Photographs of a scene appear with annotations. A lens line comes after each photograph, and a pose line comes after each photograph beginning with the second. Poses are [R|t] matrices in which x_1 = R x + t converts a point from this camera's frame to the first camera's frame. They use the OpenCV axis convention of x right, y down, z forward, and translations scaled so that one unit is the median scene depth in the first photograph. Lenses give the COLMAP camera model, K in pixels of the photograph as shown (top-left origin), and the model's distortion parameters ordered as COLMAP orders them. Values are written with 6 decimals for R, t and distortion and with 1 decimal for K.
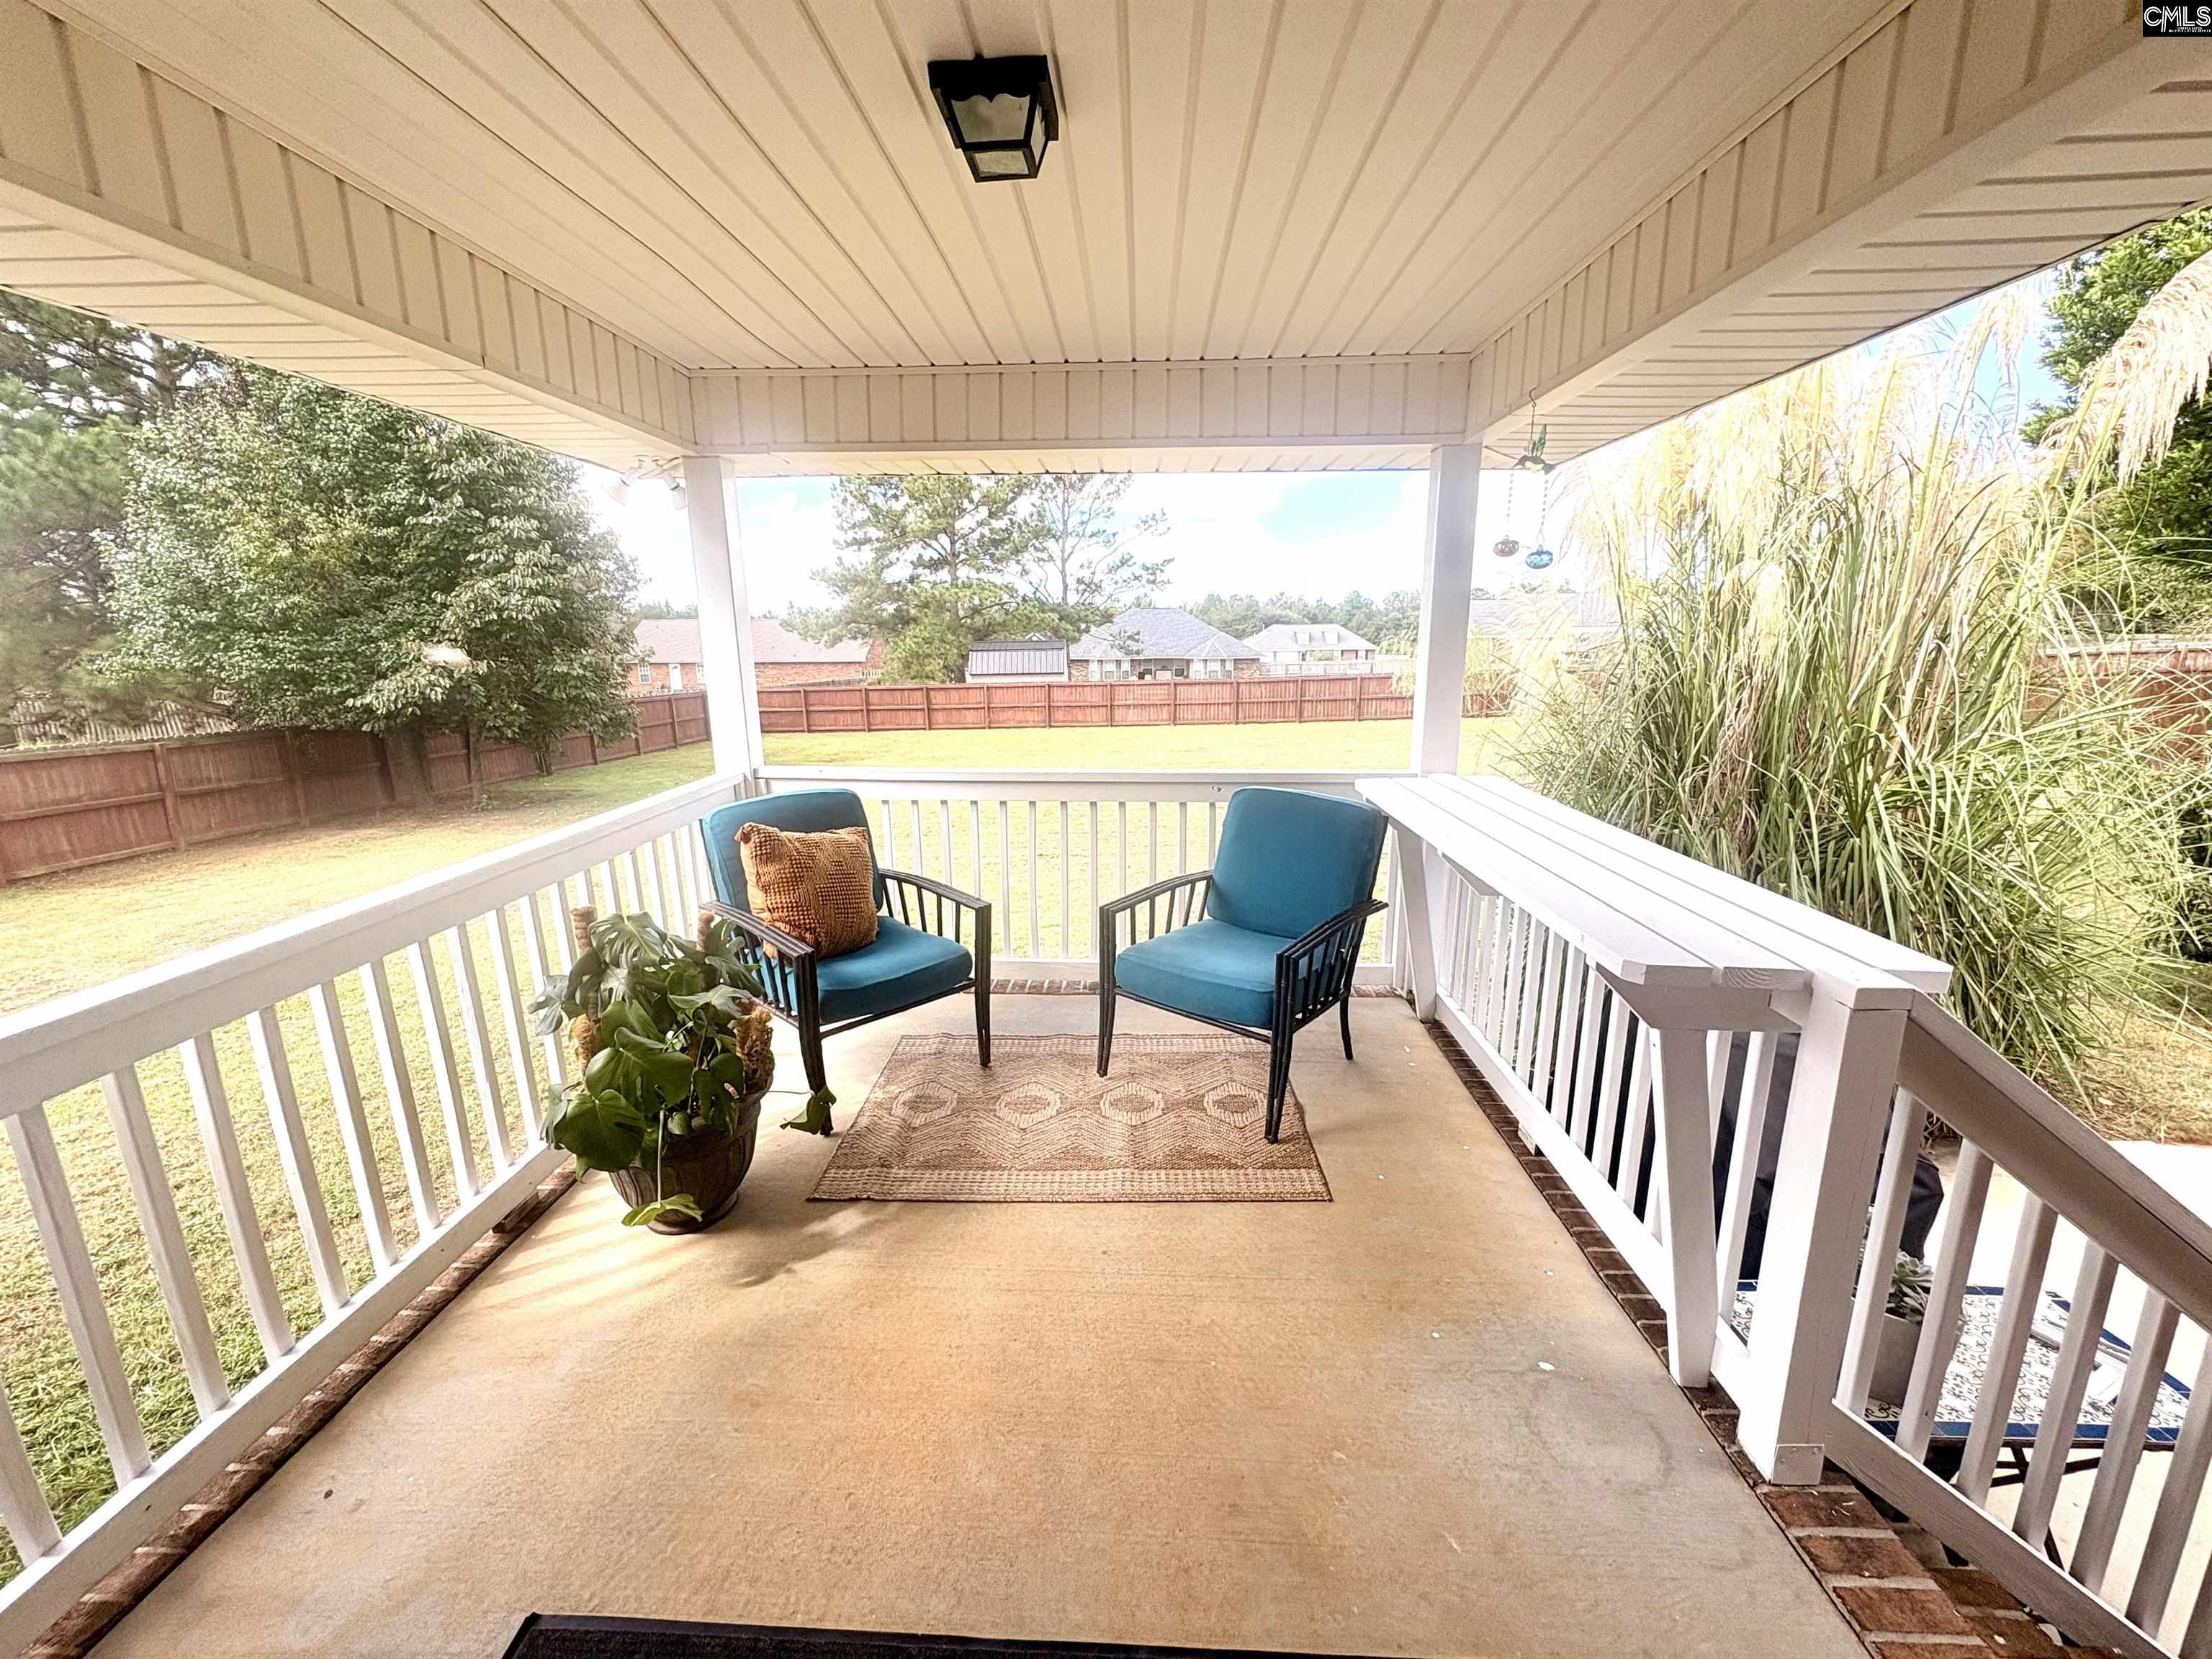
lens RADIAL K [[884.0, 0, 1103.4], [0, 884.0, 825.6], [0, 0, 1]] dist [0.001279, -0.000272]
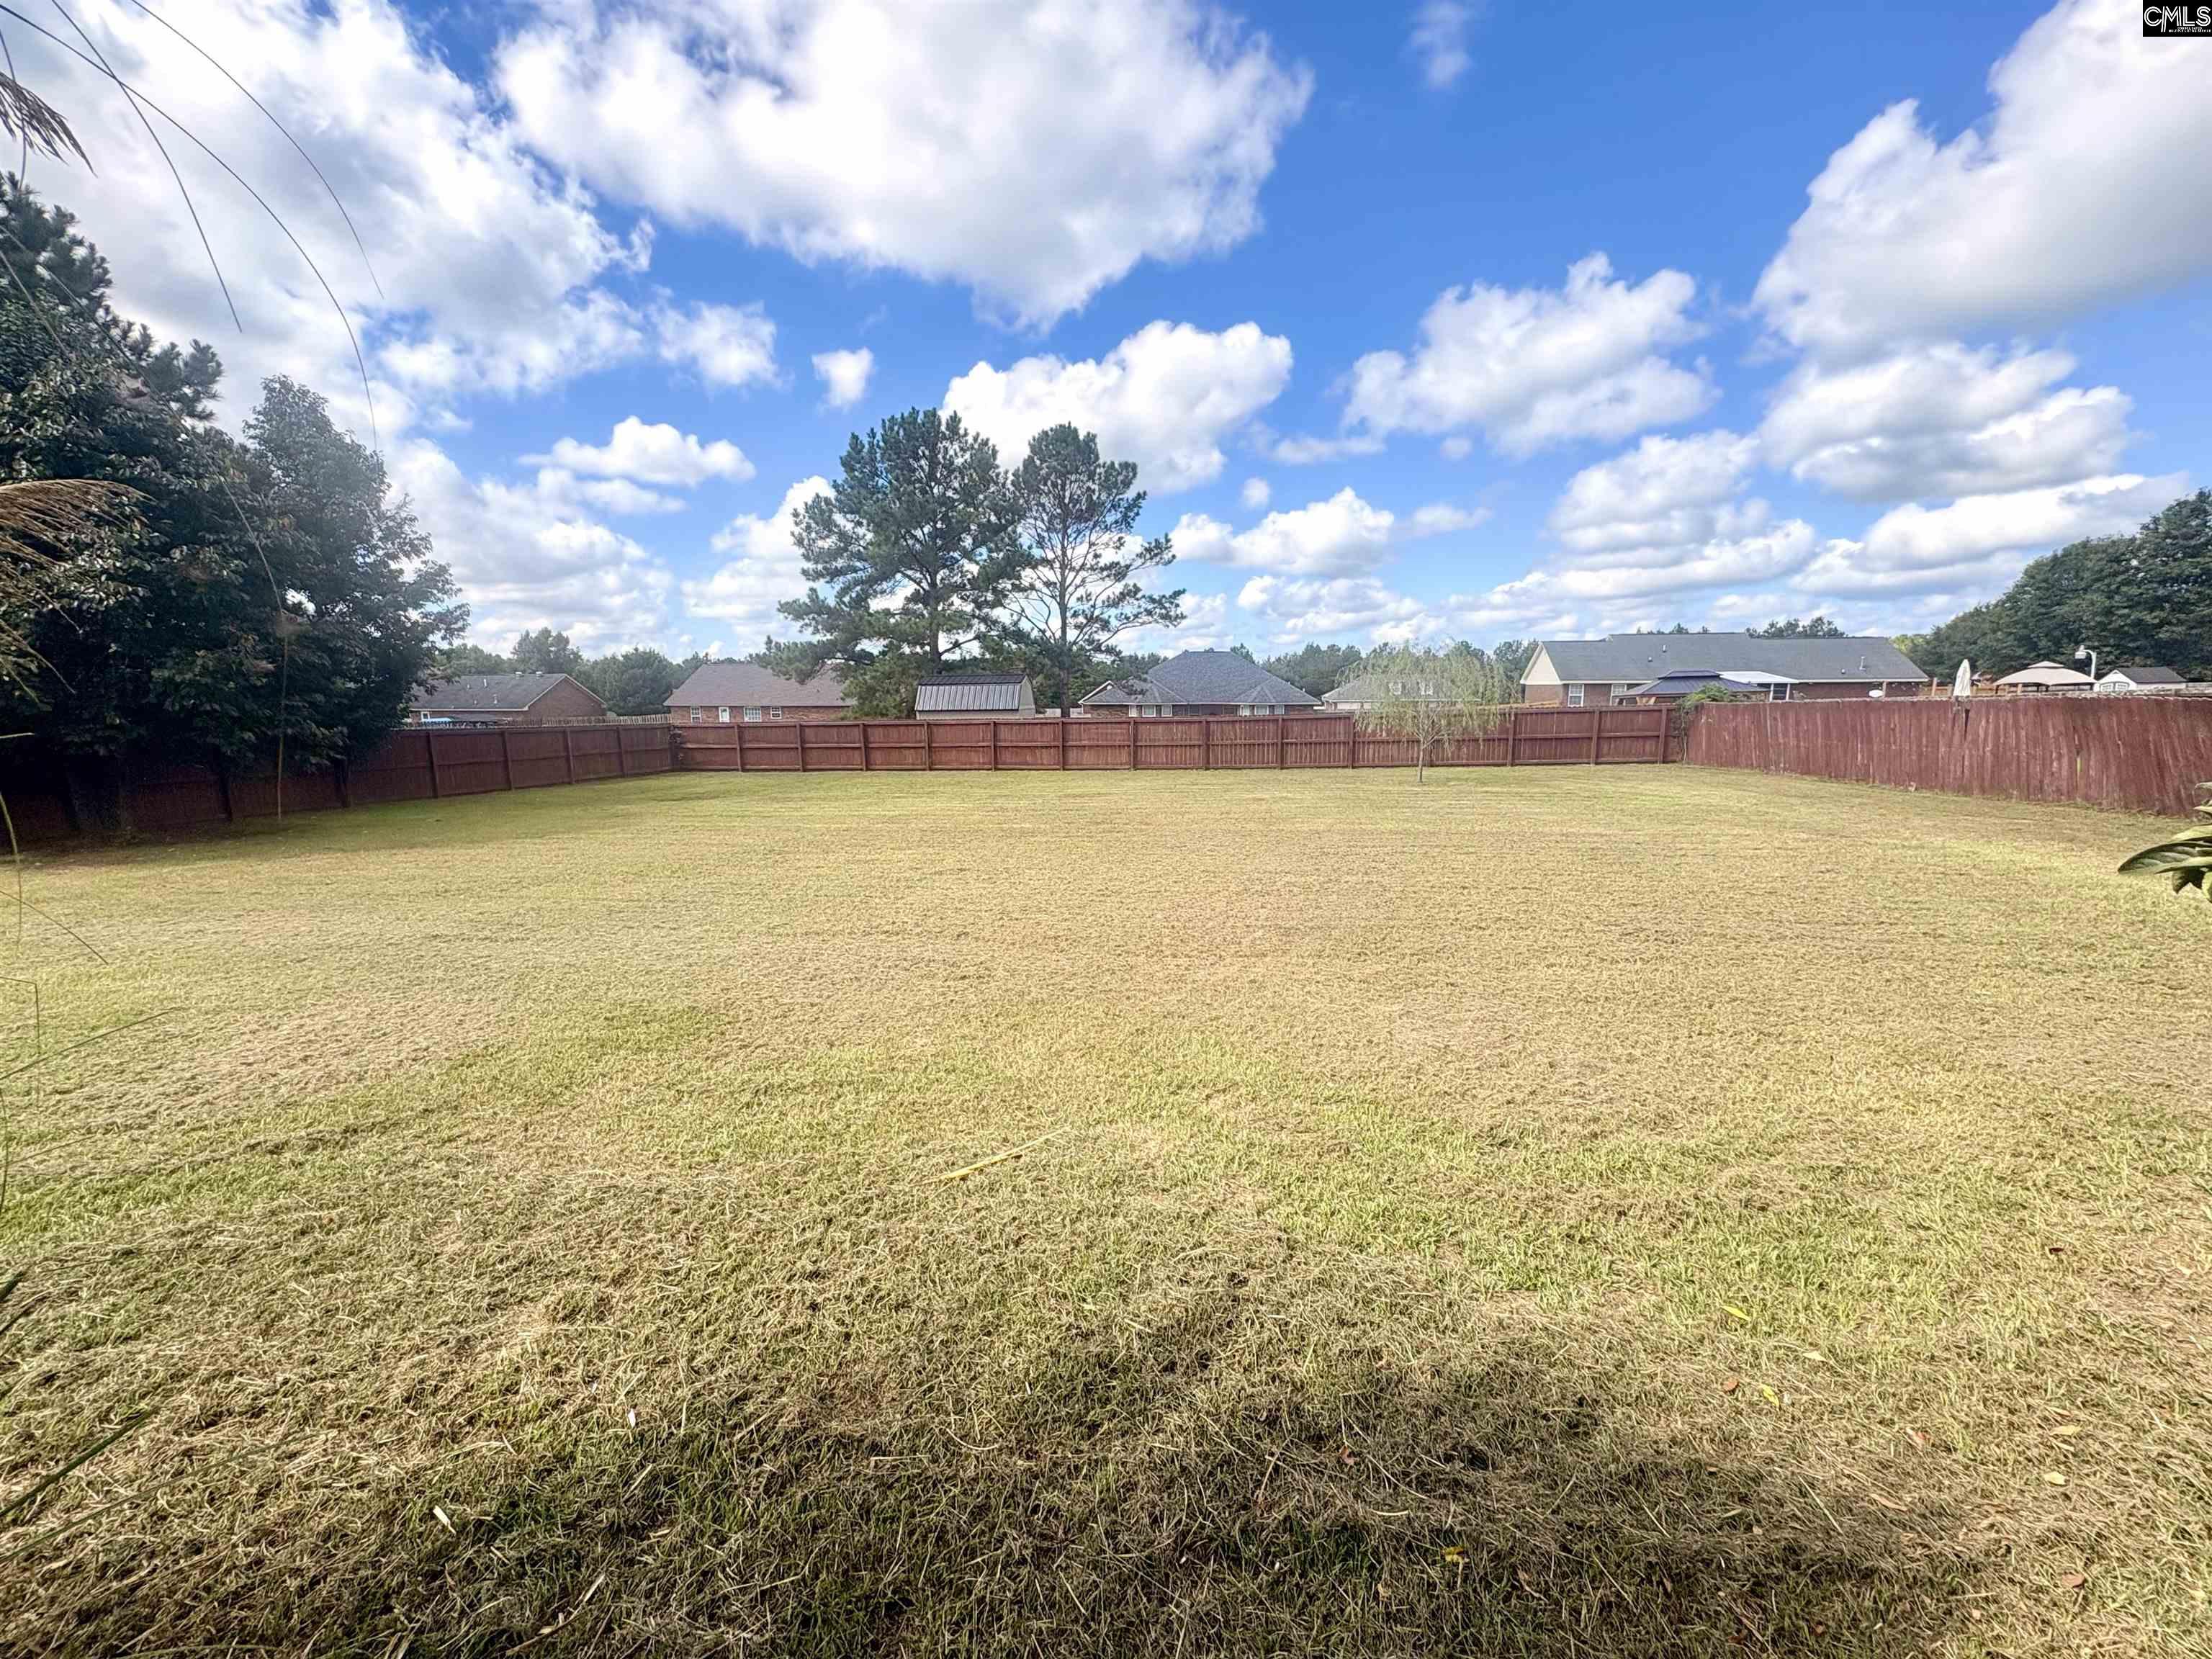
lens RADIAL K [[884.0, 0, 1107.2], [0, 884.0, 832.5], [0, 0, 1]] dist [0.001279, -0.000272]
pose [[0.992572, 0.025015, -0.119055, 0.164384], [-0.031082, 0.998297, -0.049373, -0.008066], [0.117617, 0.052707, 0.991659, 0.138868]]
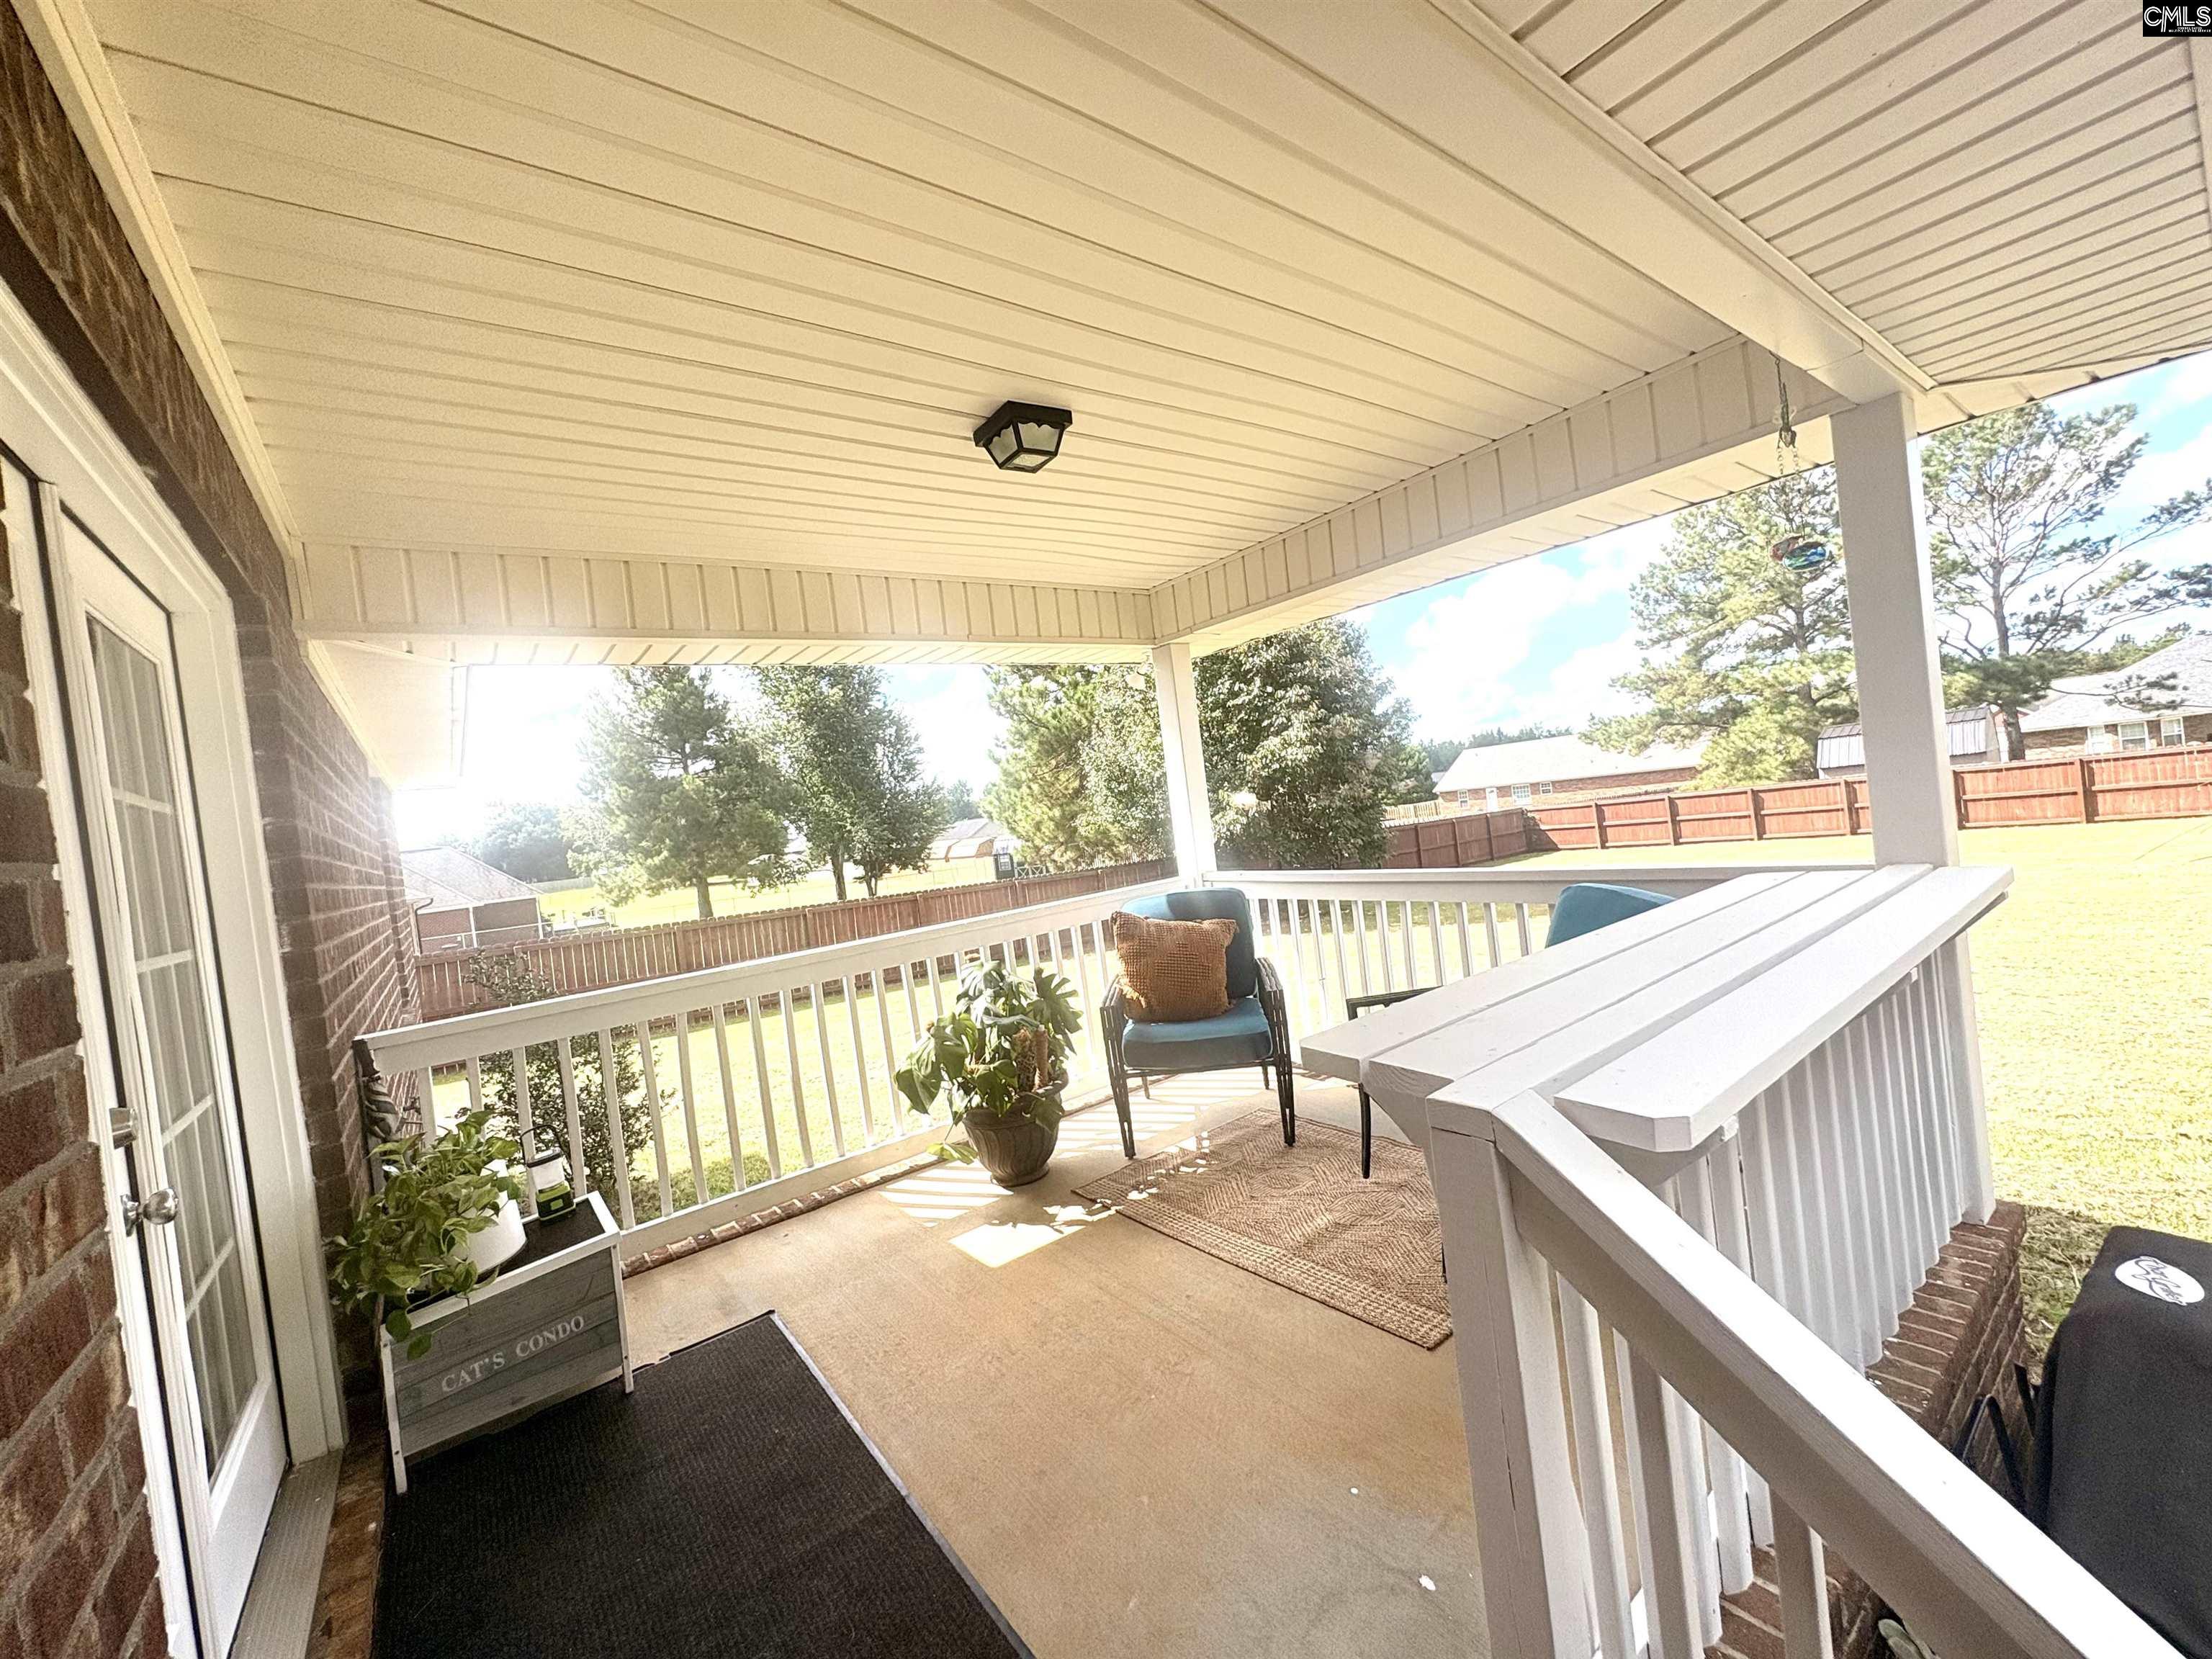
lens RADIAL K [[884.0, 0, 1106.7], [0, 884.0, 819.9], [0, 0, 1]] dist [0.001279, -0.000272]
pose [[0.636343, -0.063049, -0.768825, 0.052523], [-0.047689, 0.991533, -0.120784, 0.002016], [0.769931, 0.113525, 0.627948, 0.010568]]
